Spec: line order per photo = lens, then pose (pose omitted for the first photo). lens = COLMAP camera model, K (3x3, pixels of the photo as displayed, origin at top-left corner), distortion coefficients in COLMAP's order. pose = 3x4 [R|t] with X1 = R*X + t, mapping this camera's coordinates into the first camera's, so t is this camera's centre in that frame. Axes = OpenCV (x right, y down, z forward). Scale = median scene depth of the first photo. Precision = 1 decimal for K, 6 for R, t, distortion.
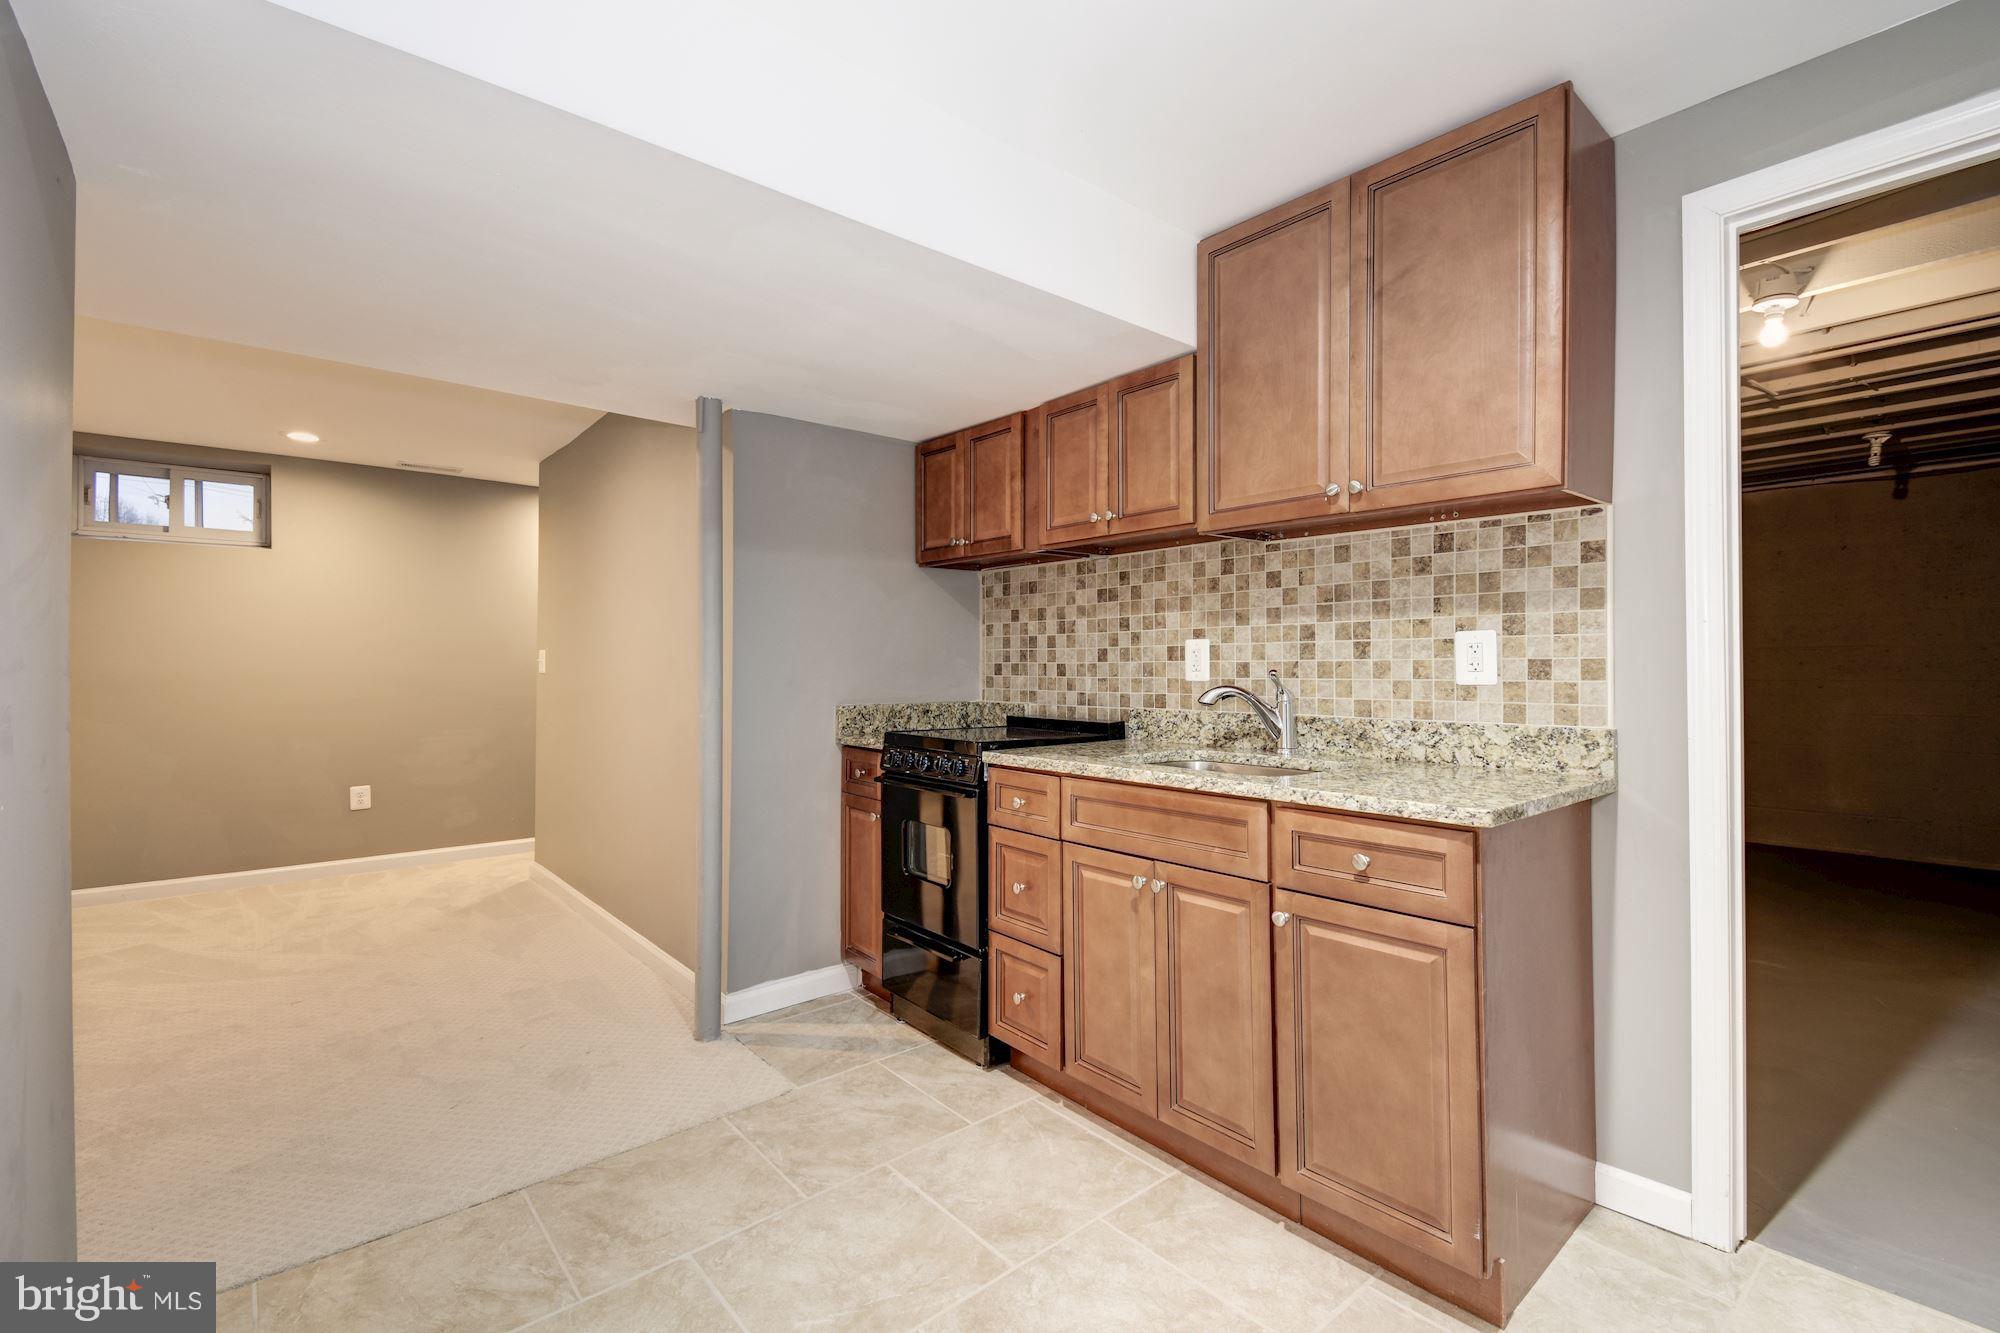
lens RADIAL K [[872.8, 0, 1002.1], [0, 872.8, 664.4], [0, 0, 1]] dist [0.048051, -0.025442]
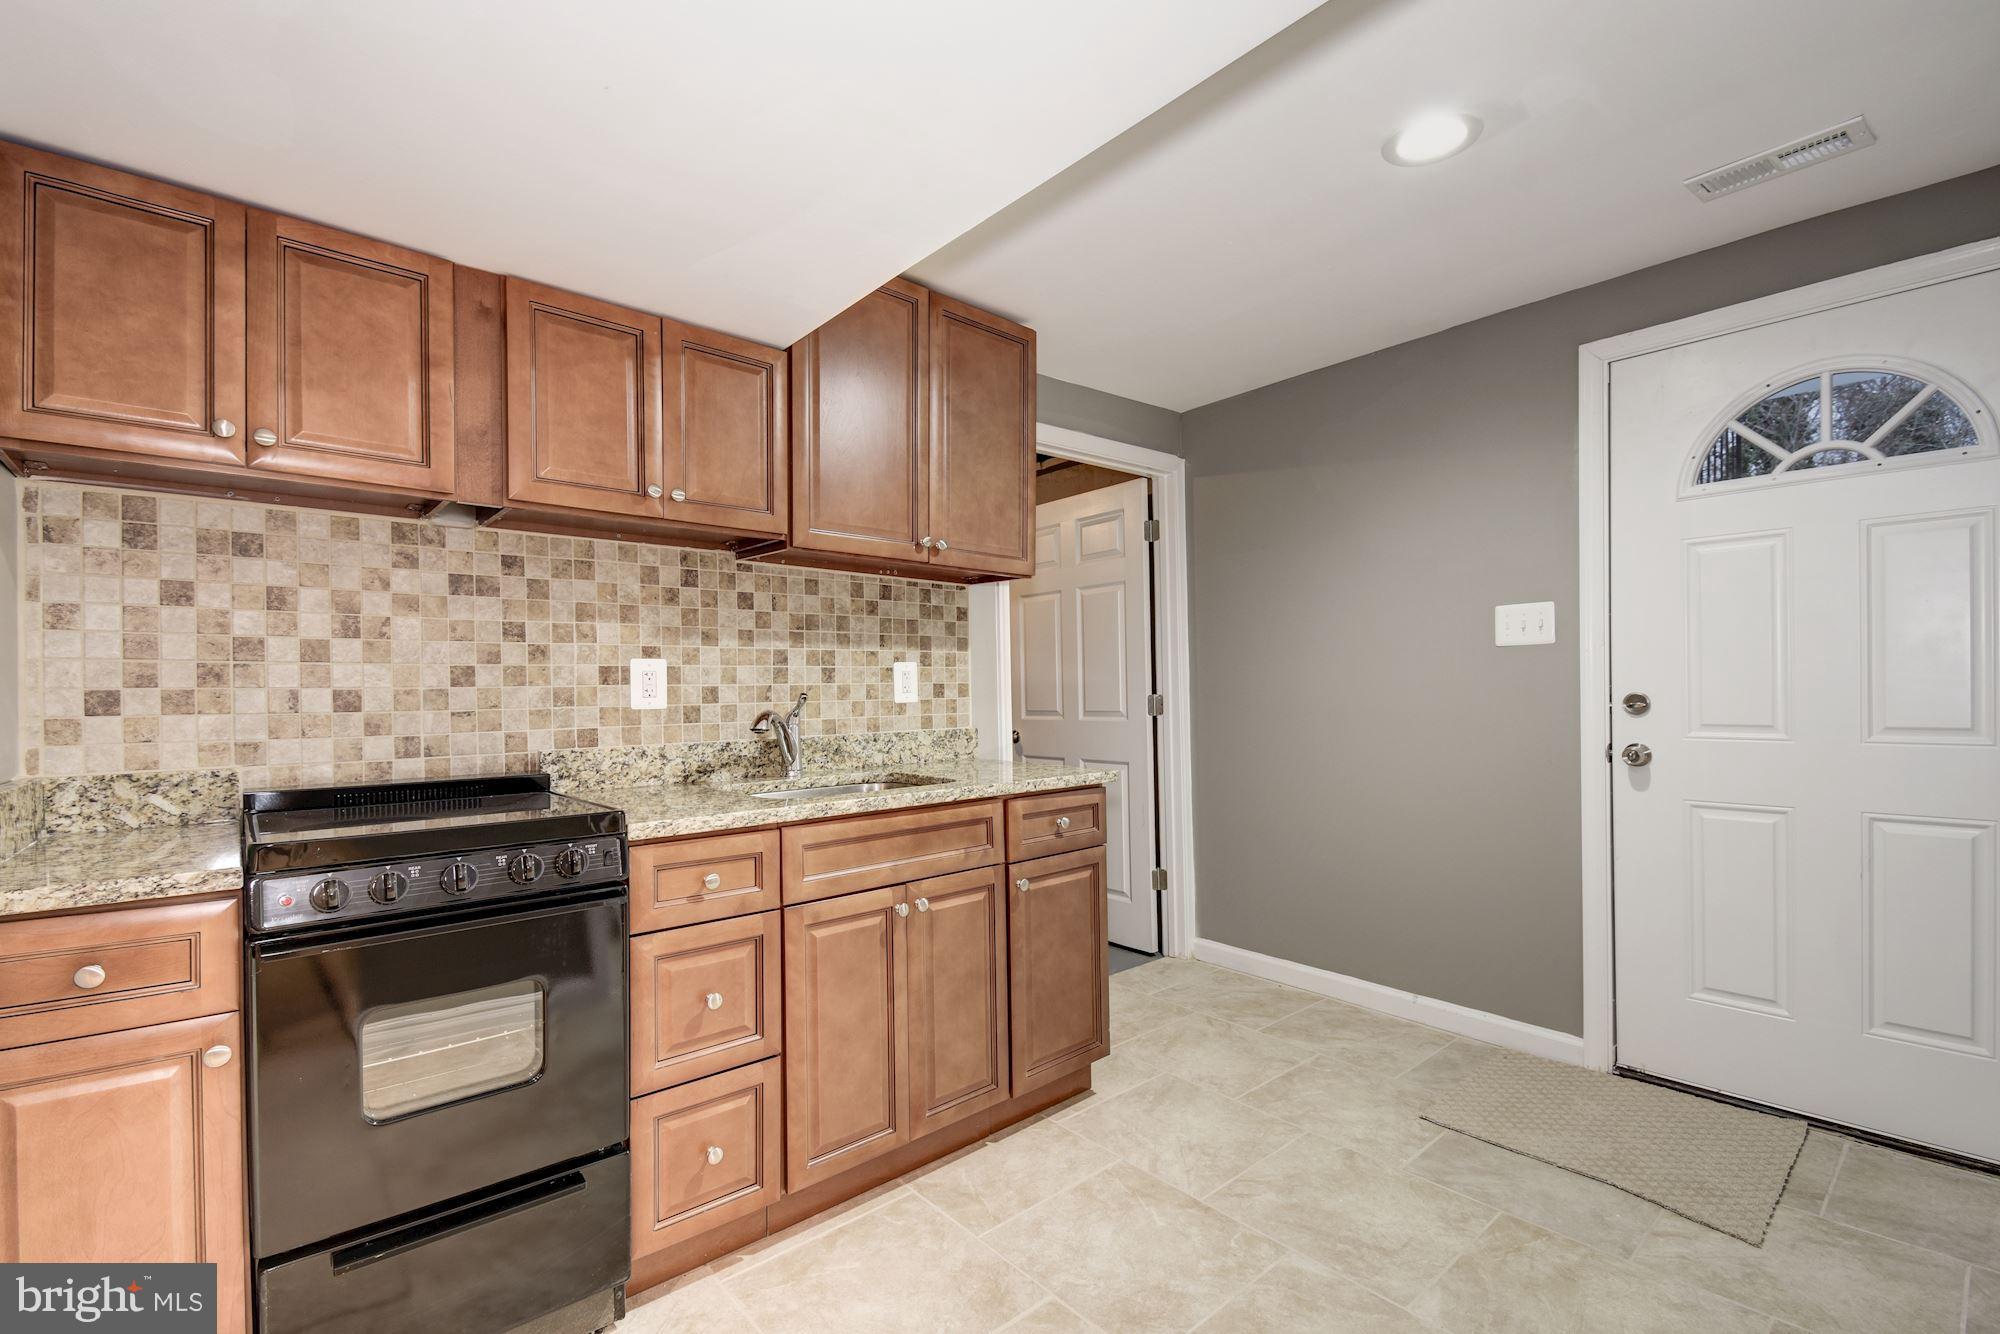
lens RADIAL K [[878.3, 0, 1000.2], [0, 878.3, 693.8], [0, 0, 1]] dist [0.038411, -0.025195]
pose [[-0.012820, -0.003008, 0.999913, -0.683266], [0.011352, 0.999931, 0.003154, 0.006151], [-0.999853, 0.011391, -0.012785, 0.751552]]
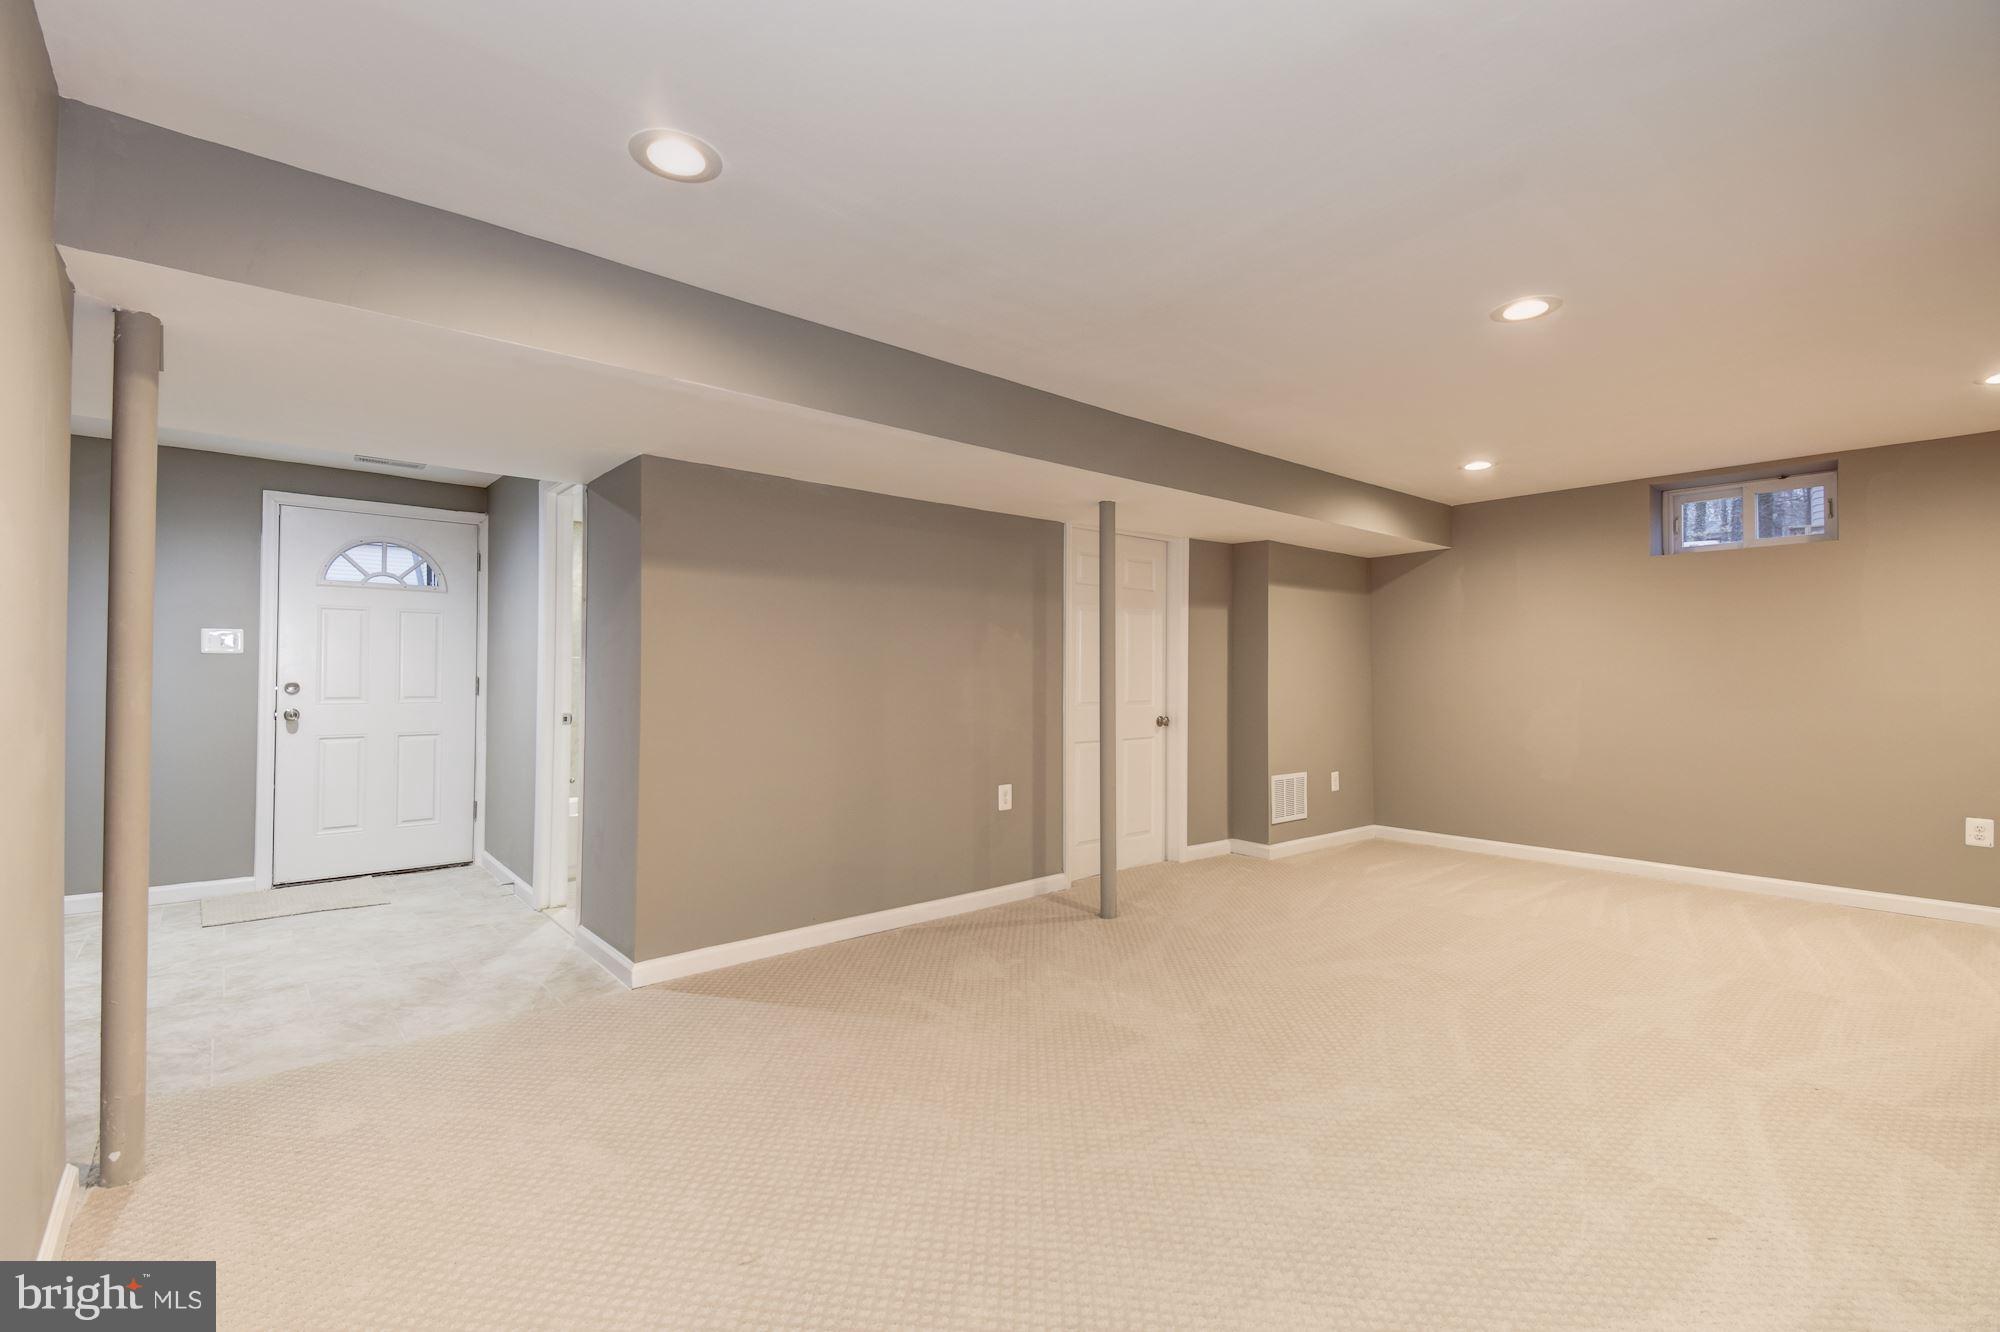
lens RADIAL K [[872.8, 0, 1002.1], [0, 872.8, 663.9], [0, 0, 1]] dist [0.048051, -0.025442]
pose [[-0.999824, -0.004360, -0.018227, -1.191978], [-0.004053, 0.999850, -0.016811, 0.002506], [0.018298, -0.016734, -0.999693, 1.999979]]
